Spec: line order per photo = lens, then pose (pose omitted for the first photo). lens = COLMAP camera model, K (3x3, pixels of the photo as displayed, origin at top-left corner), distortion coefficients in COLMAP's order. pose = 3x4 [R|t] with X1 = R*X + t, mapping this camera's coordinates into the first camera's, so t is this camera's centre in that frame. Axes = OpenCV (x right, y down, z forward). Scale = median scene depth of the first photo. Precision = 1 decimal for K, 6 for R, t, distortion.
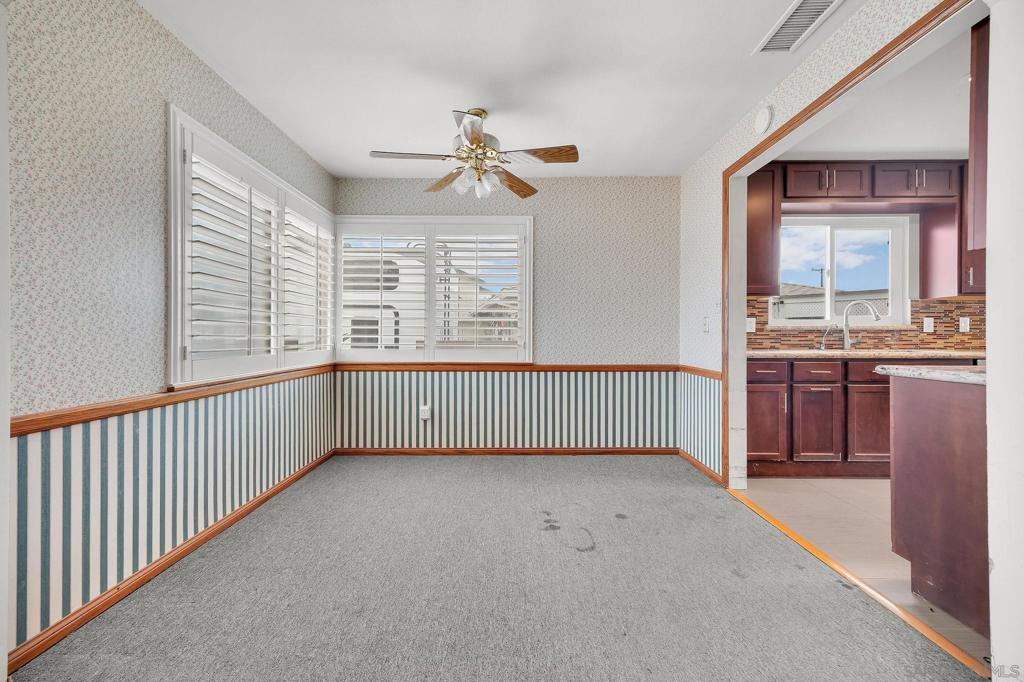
lens RADIAL K [[417.9, 0, 513.3], [0, 417.9, 335.8], [0, 0, 1]] dist [0.011899, -0.000218]
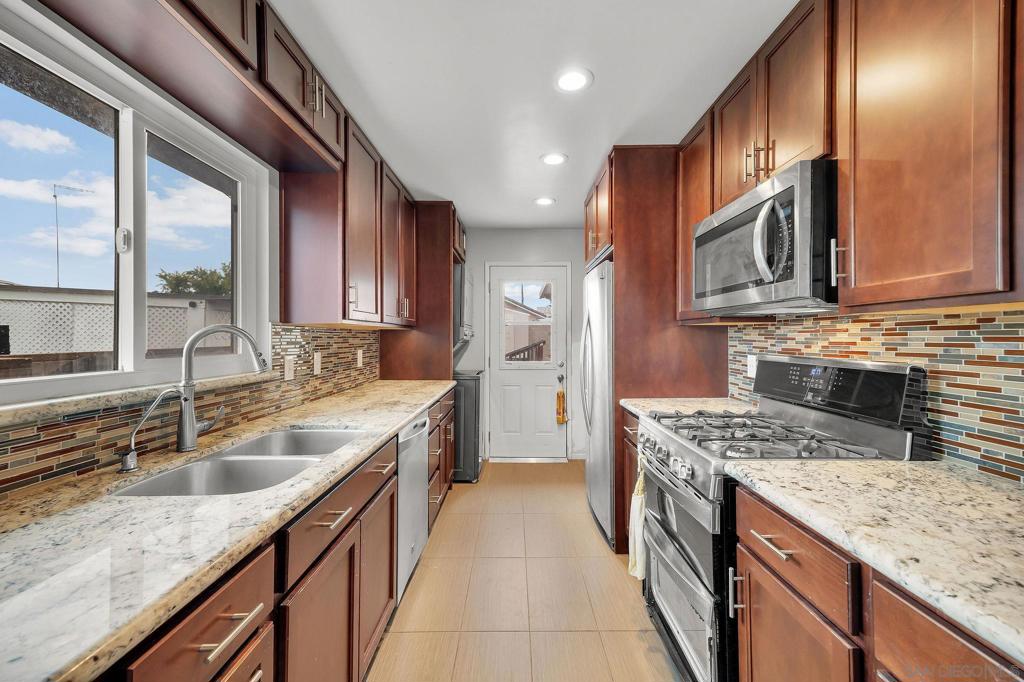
lens RADIAL K [[417.9, 0, 513.3], [0, 417.9, 335.8], [0, 0, 1]] dist [0.011899, -0.000218]
pose [[-0.000527, 0.003886, 0.999992, 0.398537], [0.002397, 0.999990, -0.003884, -0.067242], [-0.999997, 0.002395, -0.000536, 0.688072]]
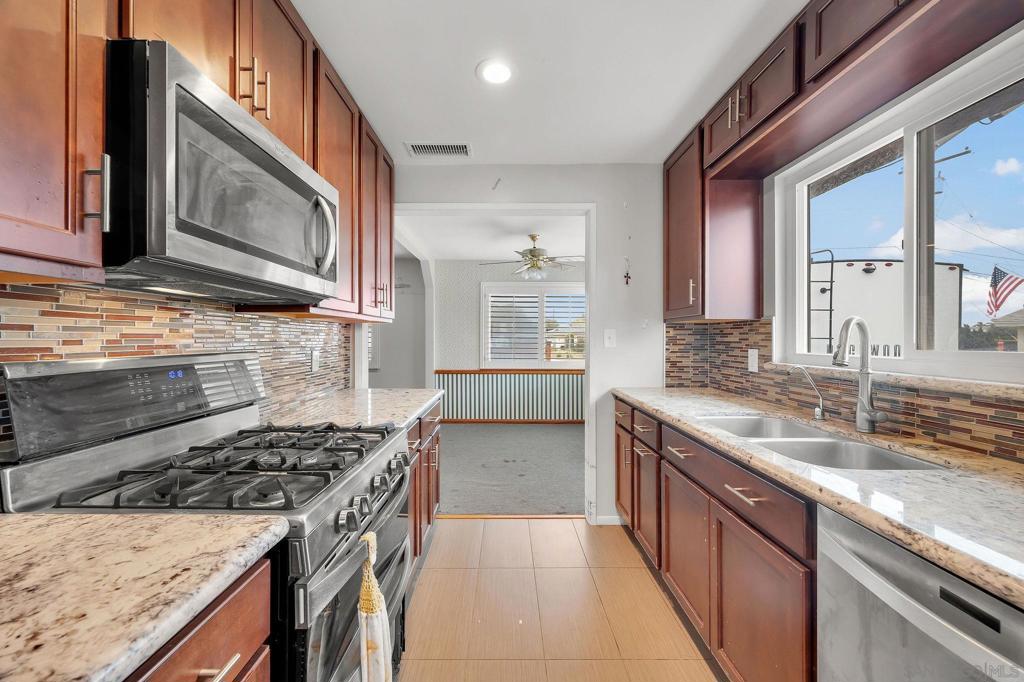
lens RADIAL K [[388.6, 0, 512.0], [0, 388.6, 341.0], [0, 0, 1]] dist [-0.000388, -0.000101]
pose [[0.019793, 0.007662, -0.999775, 1.143981], [-0.001232, 0.999970, 0.007639, -0.058717], [0.999803, 0.001080, 0.019802, 0.625954]]
